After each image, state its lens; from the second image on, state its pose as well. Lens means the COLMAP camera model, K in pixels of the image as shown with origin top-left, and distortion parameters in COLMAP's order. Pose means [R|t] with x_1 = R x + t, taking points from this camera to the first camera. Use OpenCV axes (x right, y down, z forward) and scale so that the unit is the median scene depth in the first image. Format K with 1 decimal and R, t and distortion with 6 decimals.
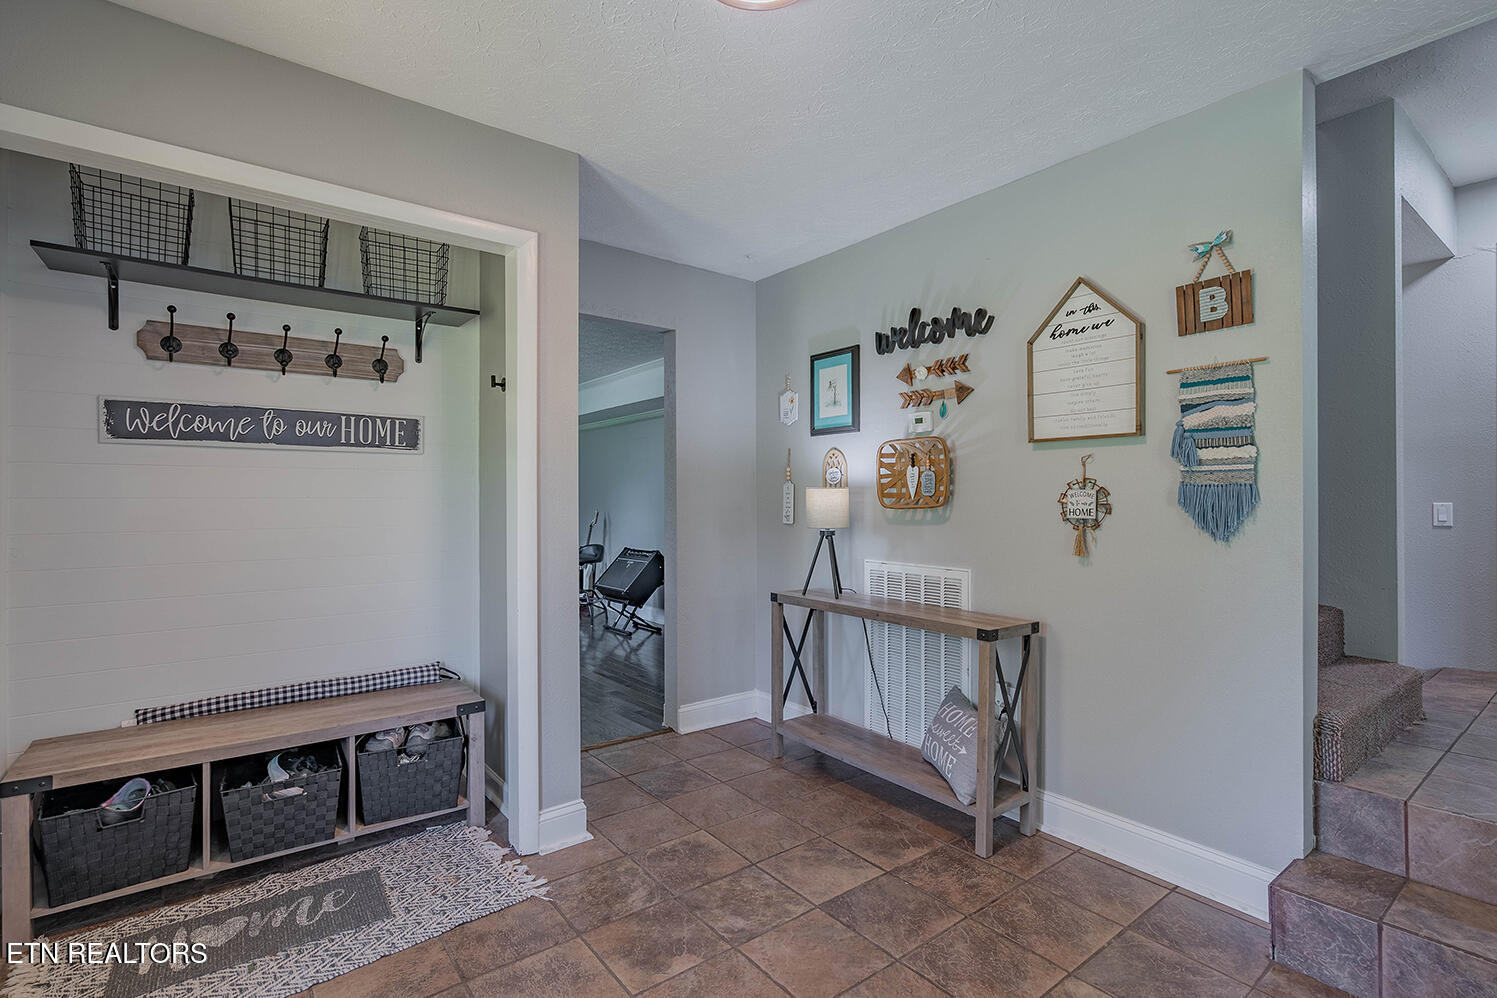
lens RADIAL K [[699.0, 0, 752.0], [0, 699.0, 496.2], [0, 0, 1]] dist [-0.006462, -0.000738]
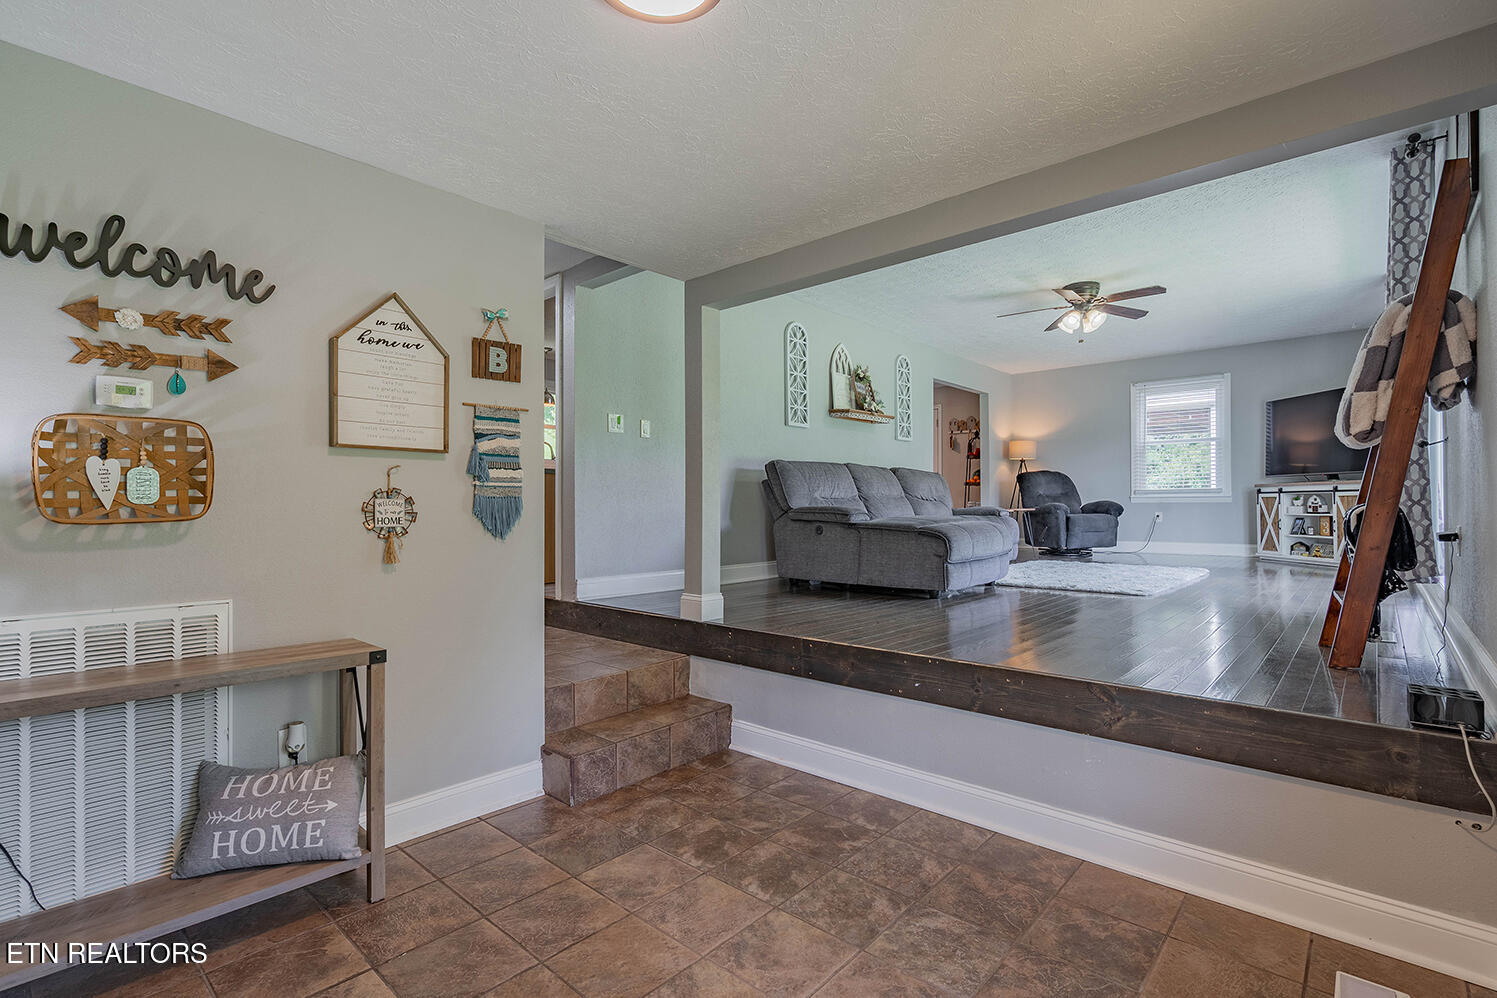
lens RADIAL K [[699.0, 0, 752.5], [0, 699.0, 503.3], [0, 0, 1]] dist [-0.006462, -0.000738]
pose [[-0.181222, 0.004516, 0.983432, -0.635834], [-0.002371, 0.999985, -0.005029, 0.001069], [-0.983439, -0.003244, -0.181208, 0.662901]]
